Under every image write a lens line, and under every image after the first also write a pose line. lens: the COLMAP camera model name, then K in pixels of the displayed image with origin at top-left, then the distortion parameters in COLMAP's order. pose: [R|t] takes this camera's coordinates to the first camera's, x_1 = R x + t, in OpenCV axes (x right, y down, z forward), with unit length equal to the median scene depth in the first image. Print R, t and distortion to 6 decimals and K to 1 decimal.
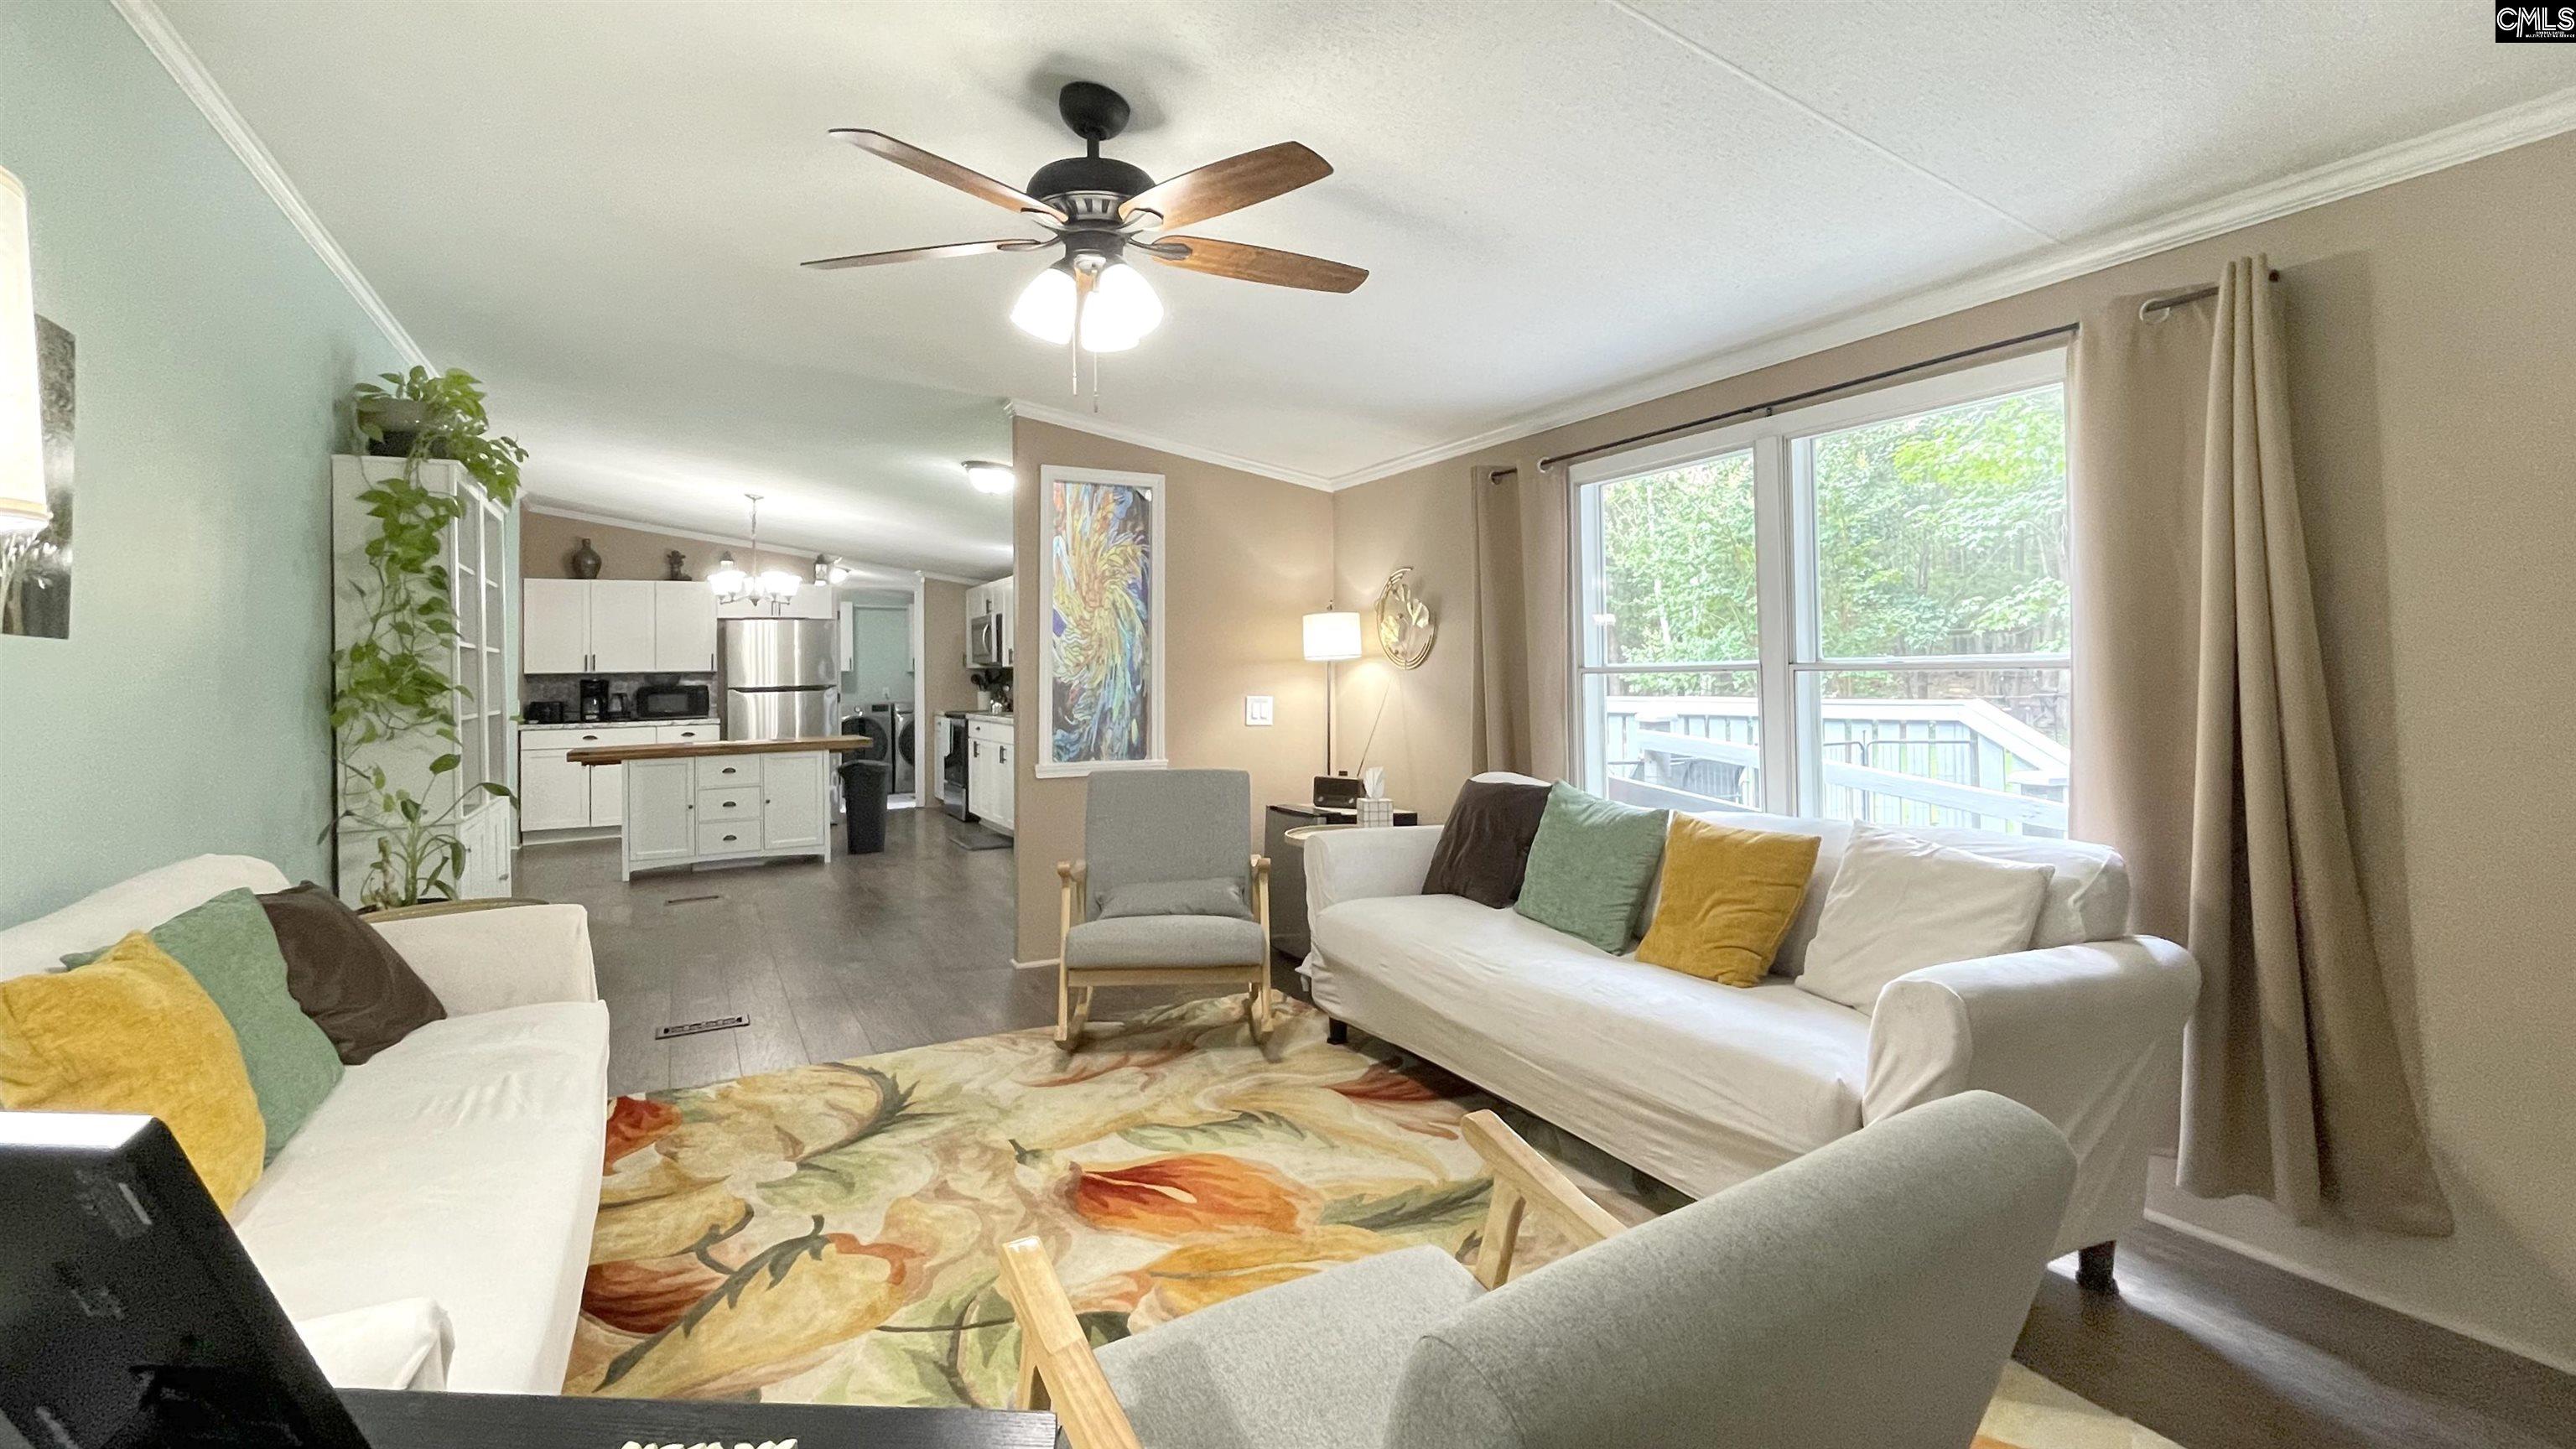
lens RADIAL K [[1137.4, 0, 1291.8], [0, 1137.4, 648.8], [0, 0, 1]] dist [0.000831, -0.000035]
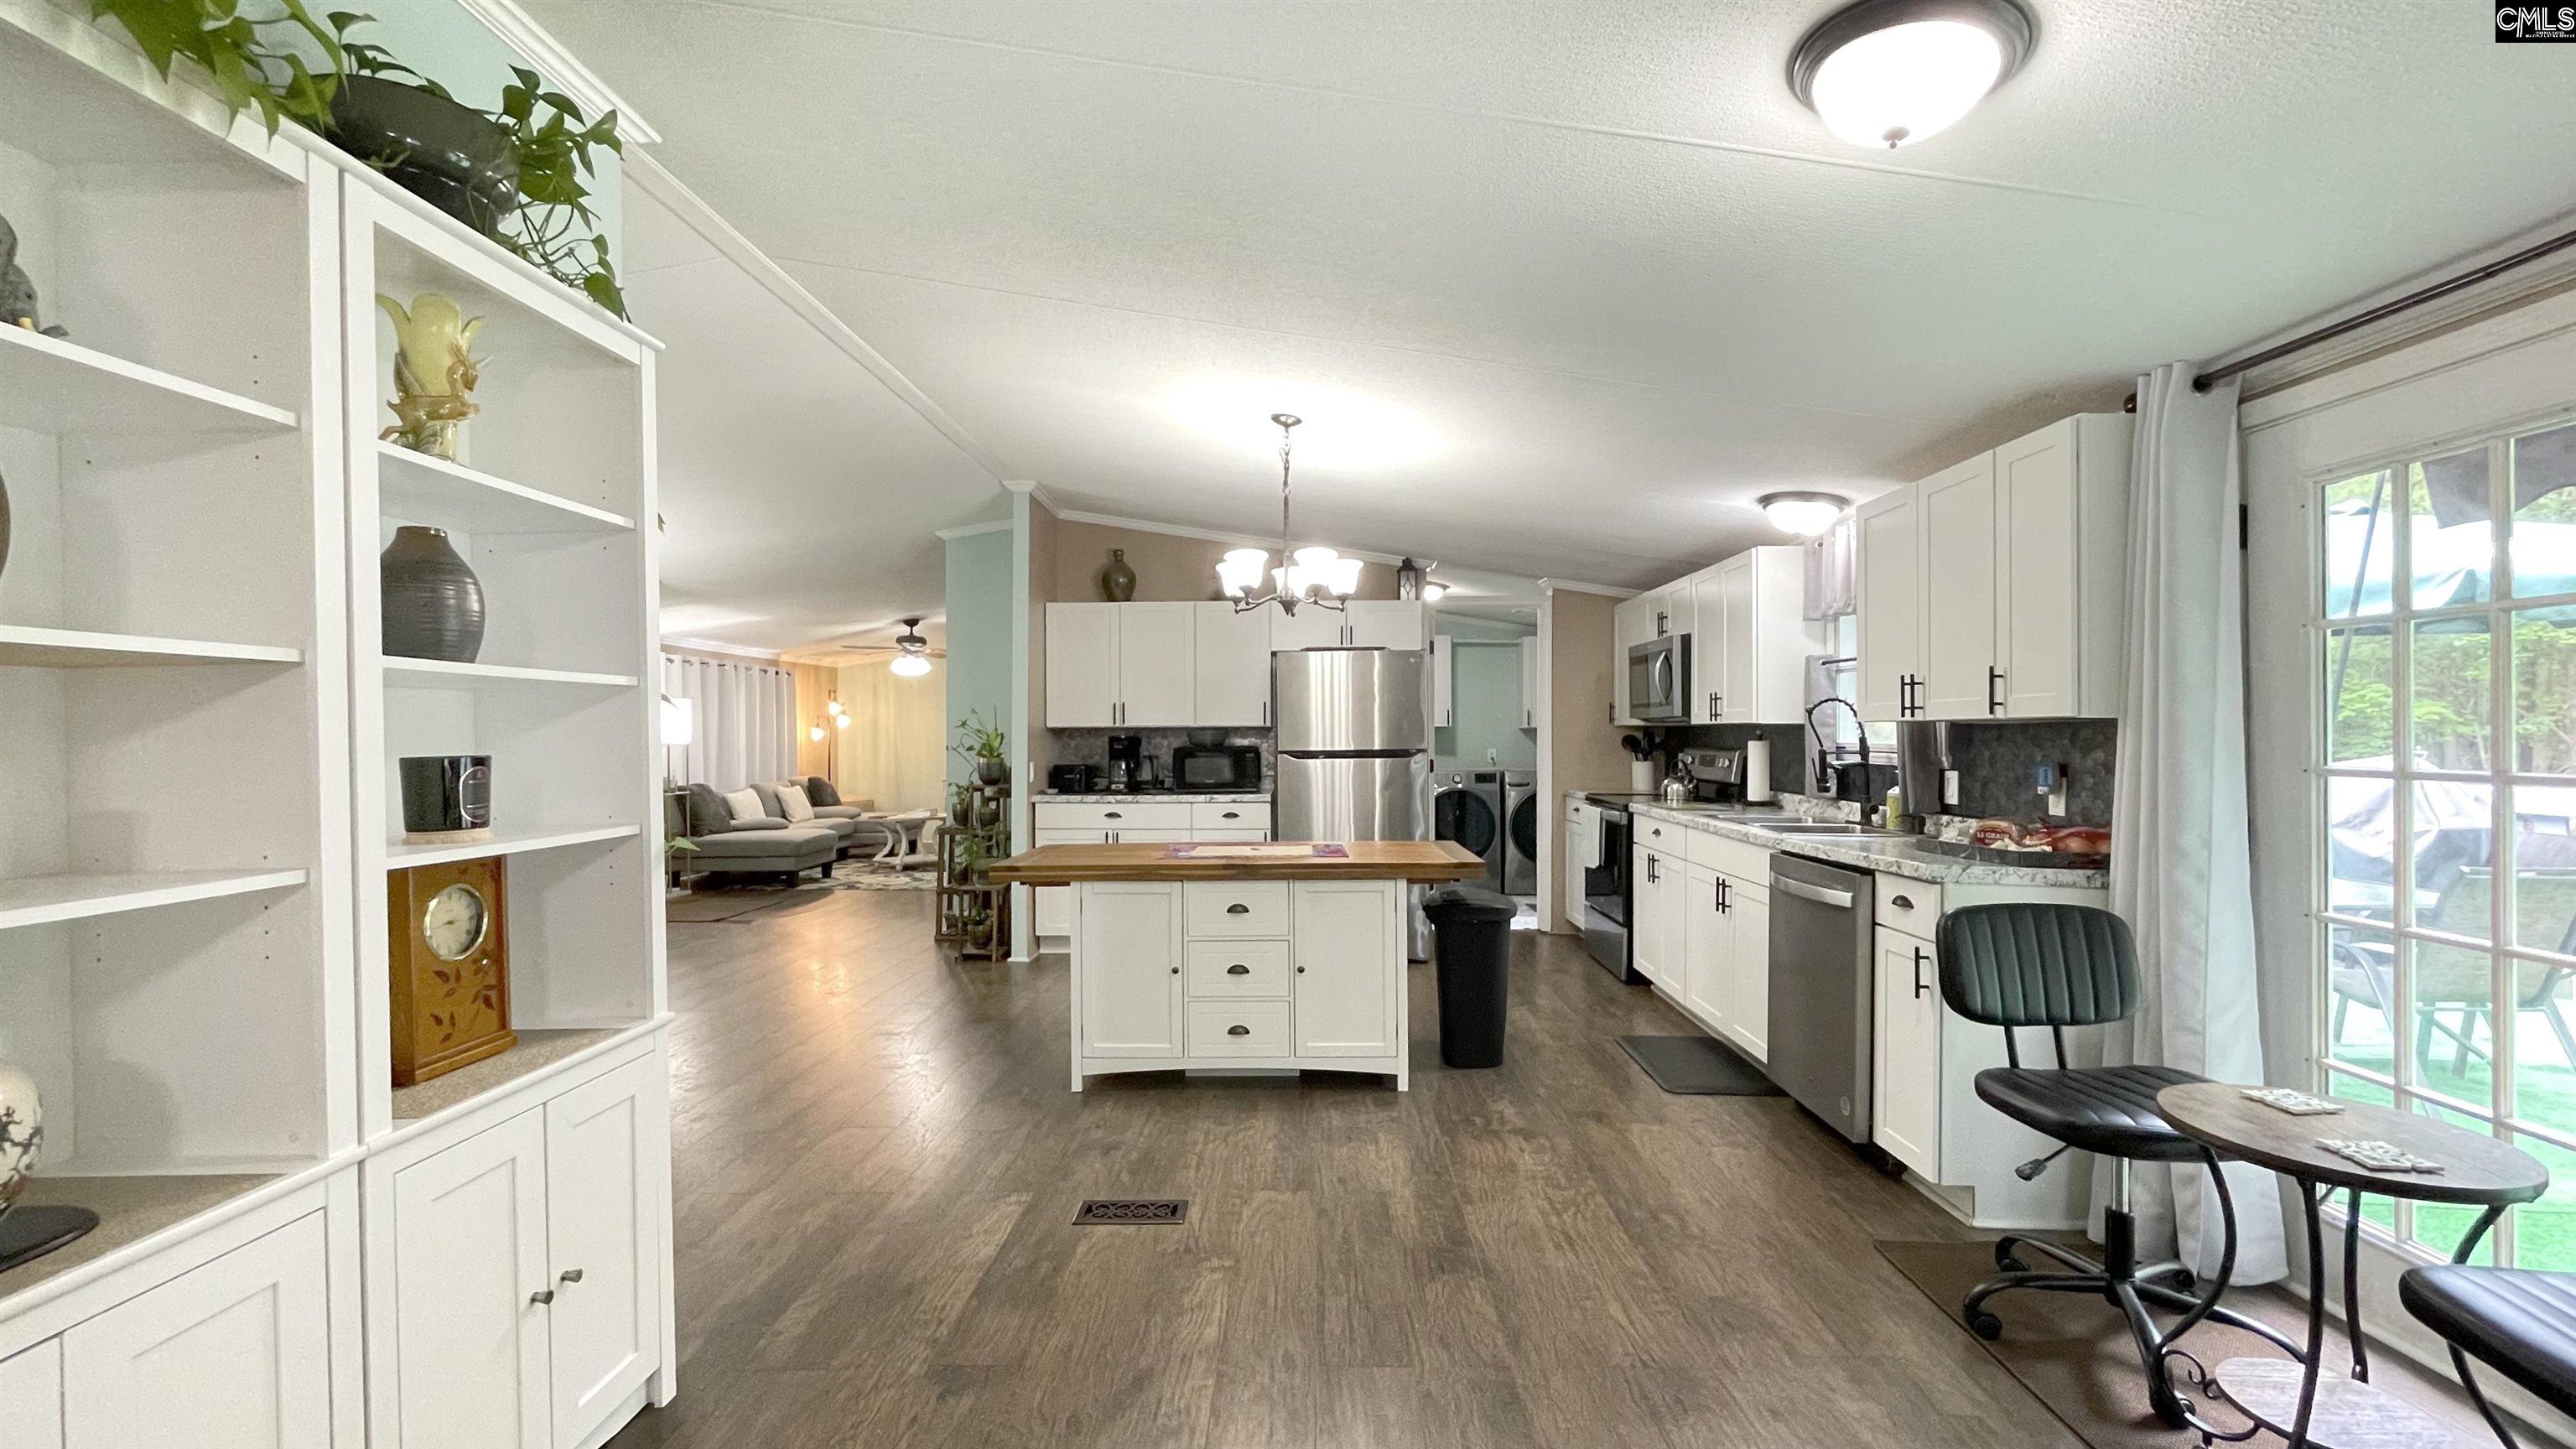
lens RADIAL K [[1074.5, 0, 1288.9], [0, 1074.5, 735.4], [0, 0, 1]] dist [-0.000895, -0.000054]
pose [[0.868415, 0.015998, -0.495580, -0.170755], [-0.001153, 0.999542, 0.030247, 0.005264], [0.495837, -0.025696, 0.868035, 0.444424]]
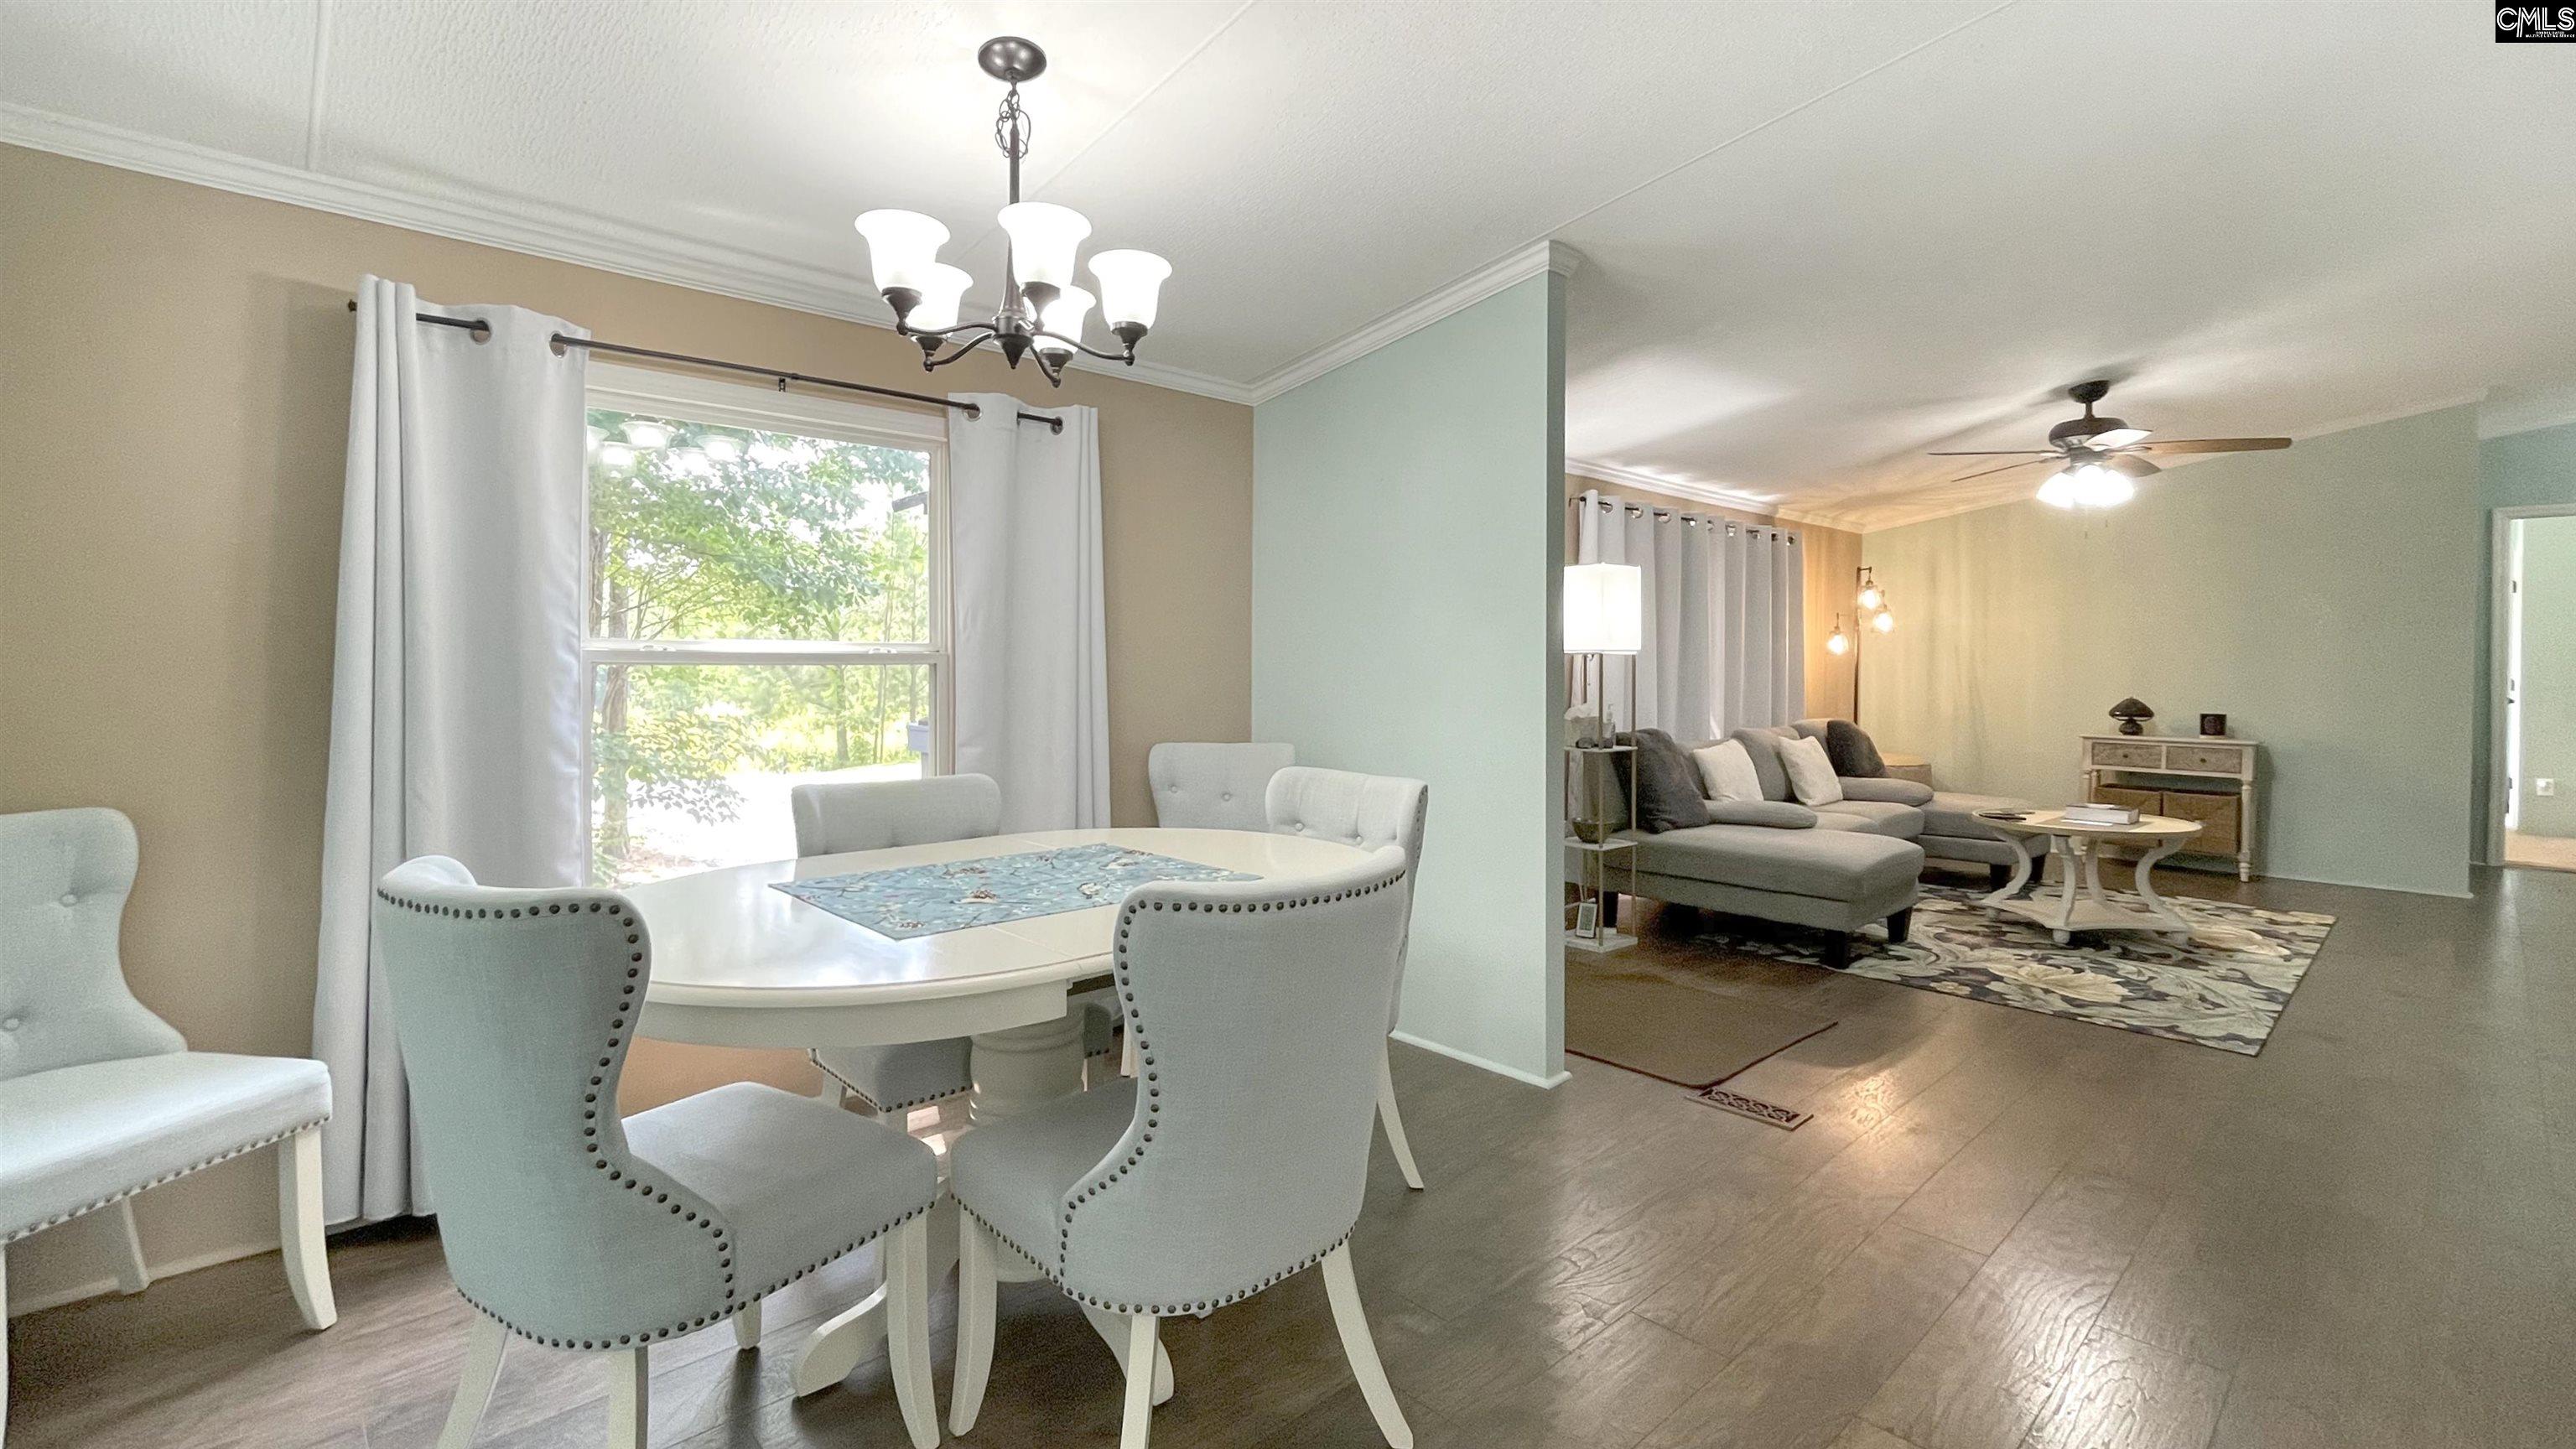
lens RADIAL K [[1118.9, 0, 1291.4], [0, 1118.9, 677.4], [0, 0, 1]] dist [0.000215, -0.000594]
pose [[0.253434, 0.032560, -0.966805, -0.648520], [0.013441, 0.999218, 0.037175, 0.031329], [0.967259, -0.022416, 0.252798, 0.724099]]
